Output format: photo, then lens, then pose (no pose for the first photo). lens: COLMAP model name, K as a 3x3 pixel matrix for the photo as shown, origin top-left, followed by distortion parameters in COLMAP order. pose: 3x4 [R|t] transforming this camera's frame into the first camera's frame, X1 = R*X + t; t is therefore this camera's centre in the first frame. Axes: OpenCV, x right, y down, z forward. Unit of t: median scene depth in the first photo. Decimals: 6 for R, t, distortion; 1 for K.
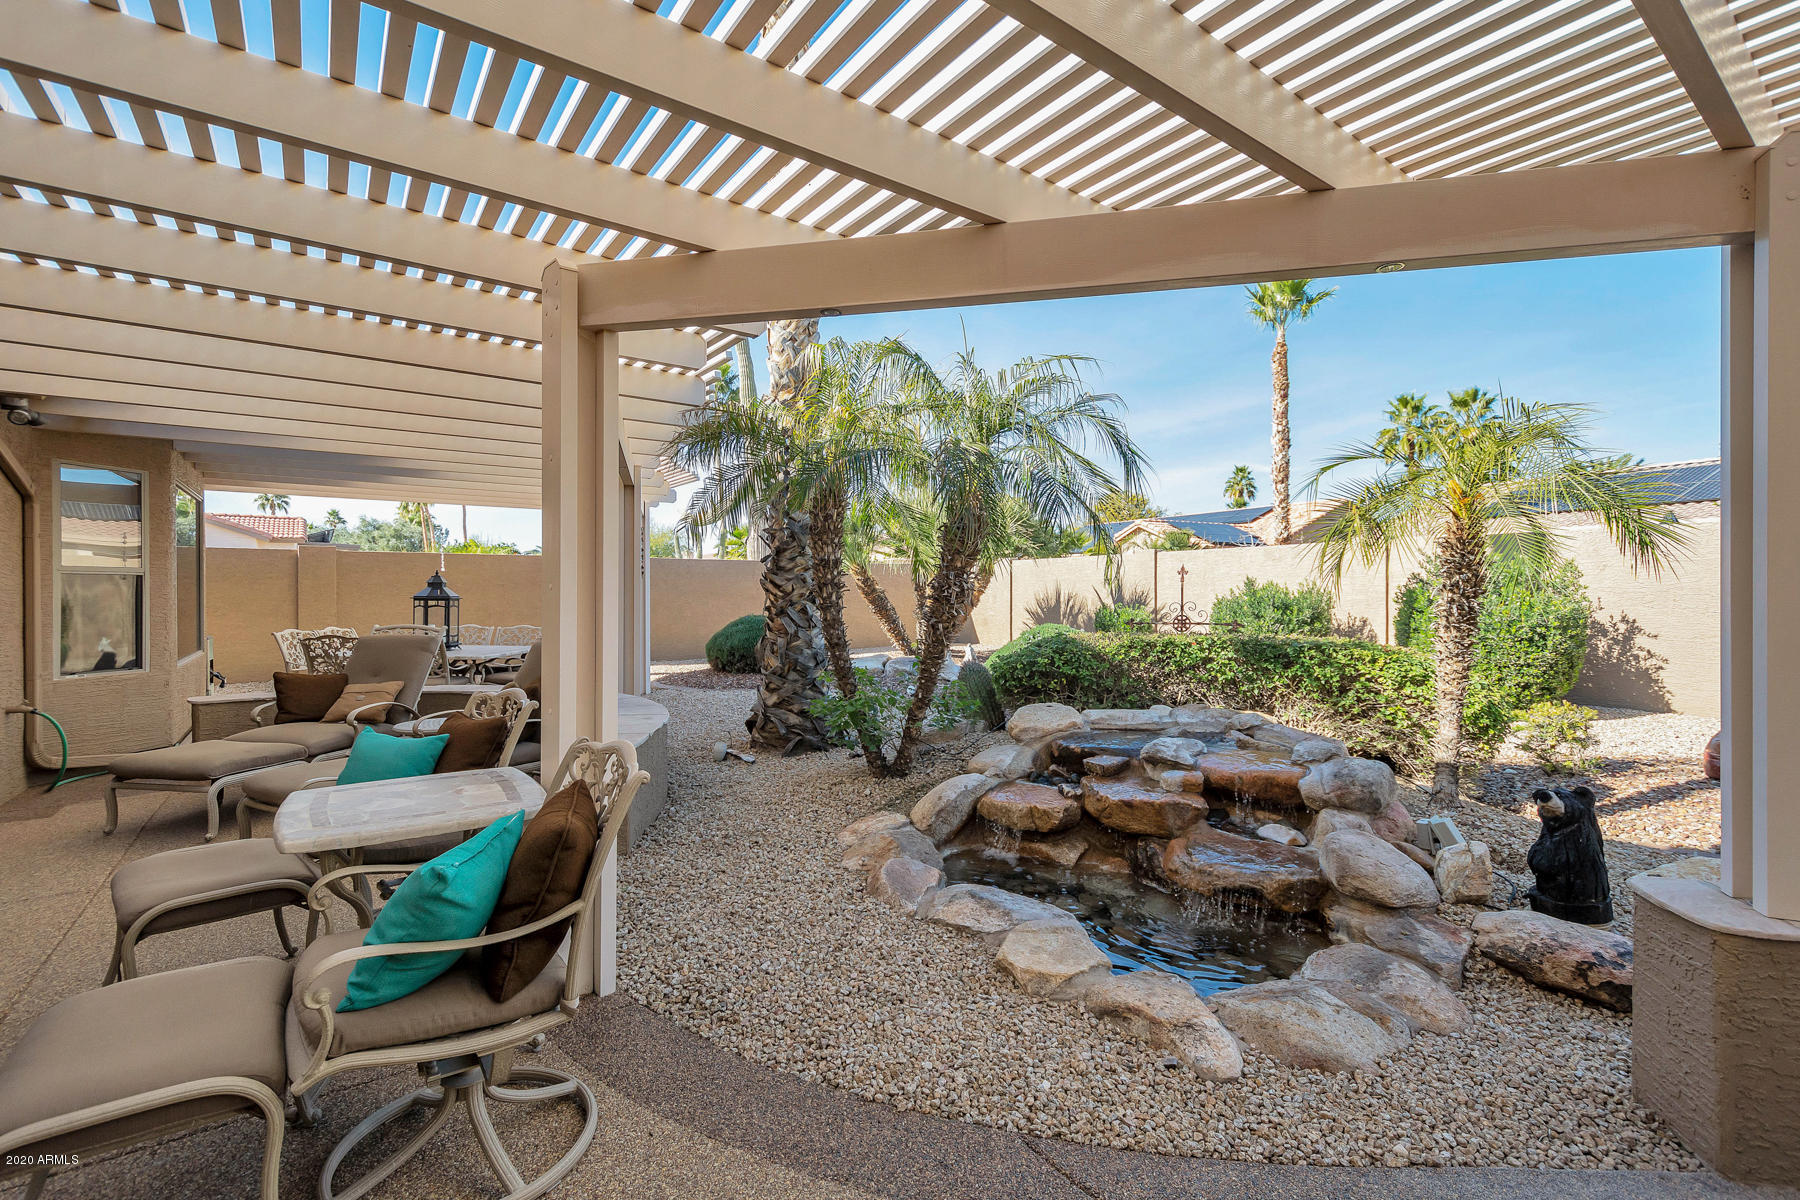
lens RADIAL K [[796.2, 0, 894.2], [0, 796.2, 595.7], [0, 0, 1]] dist [0.008543, -0.001739]
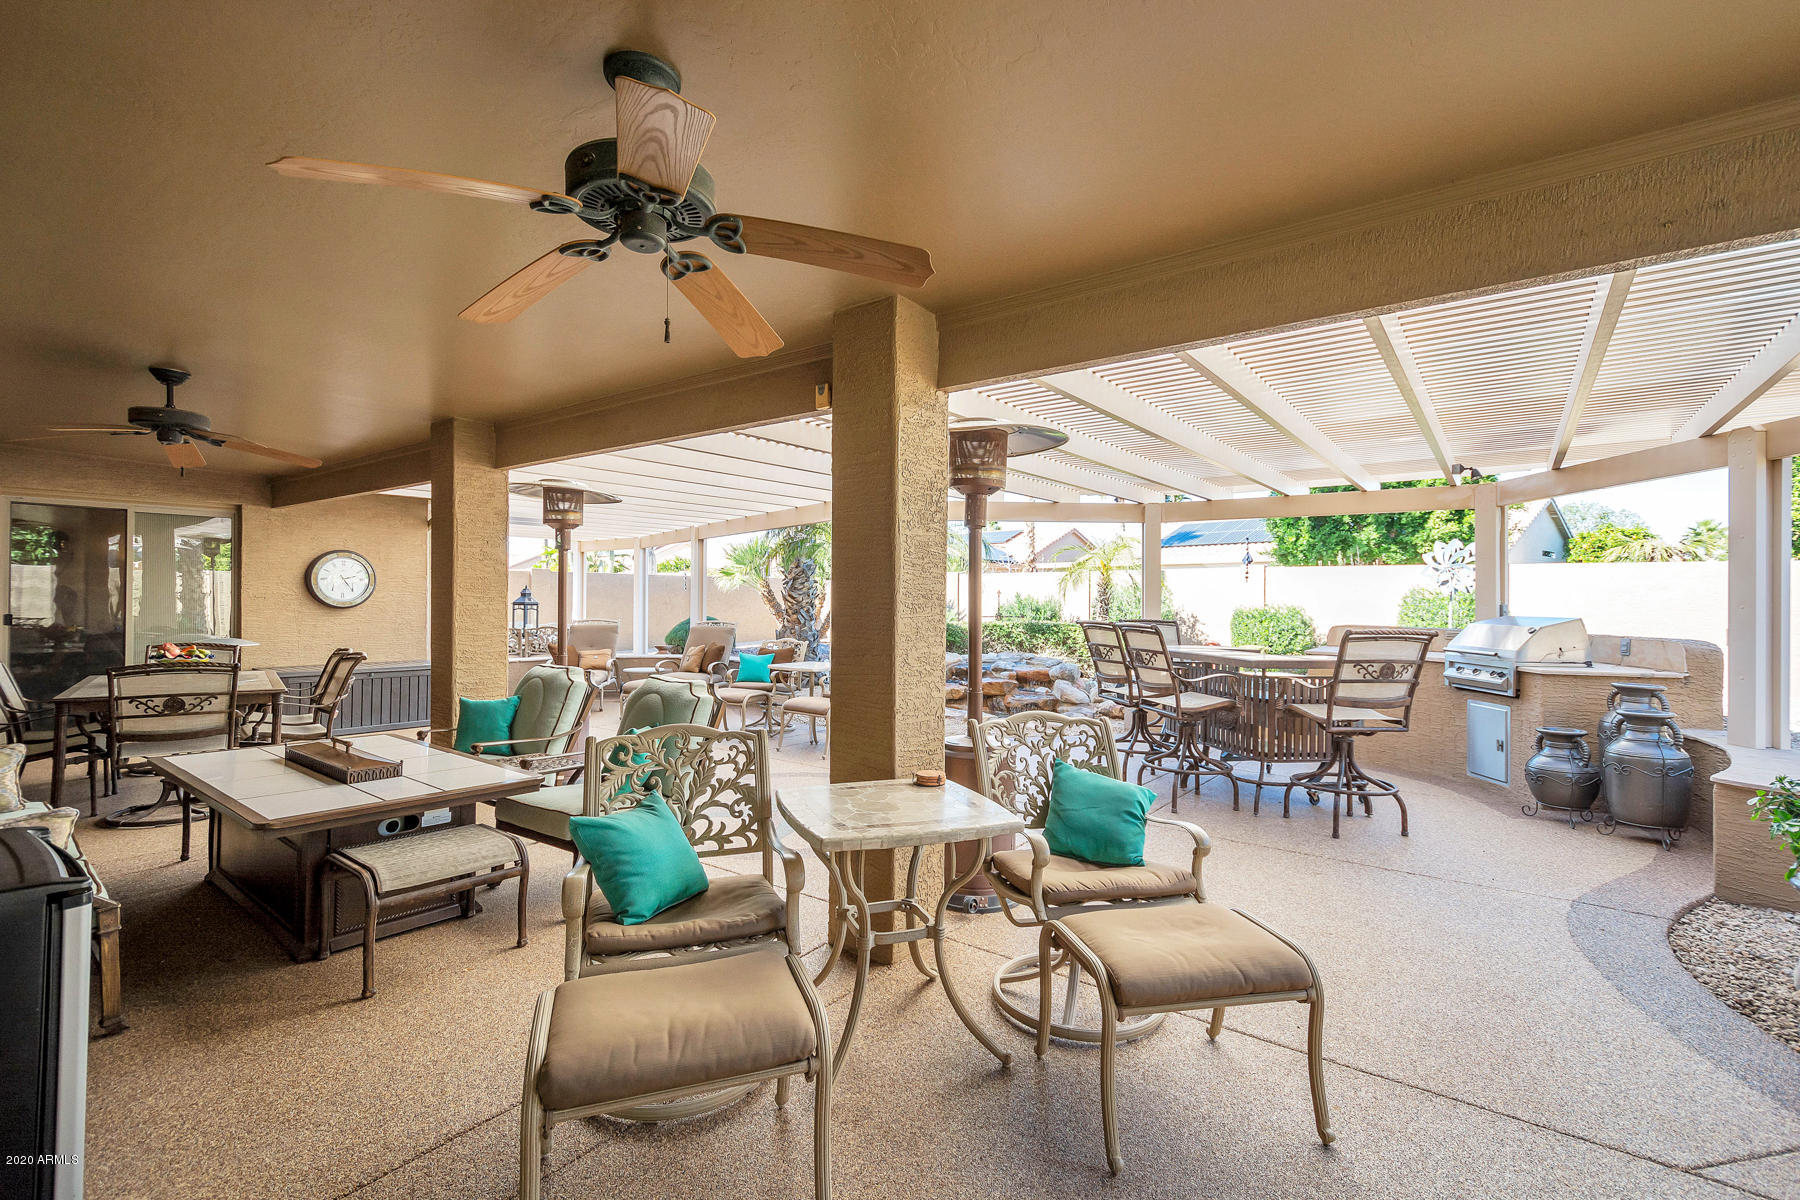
lens RADIAL K [[796.2, 0, 902.2], [0, 796.2, 596.9], [0, 0, 1]] dist [0.008543, -0.001739]
pose [[0.955796, 0.006175, 0.293966, -0.685234], [-0.005126, 0.999977, -0.004340, -0.010775], [-0.293986, 0.002641, 0.955806, -1.291504]]
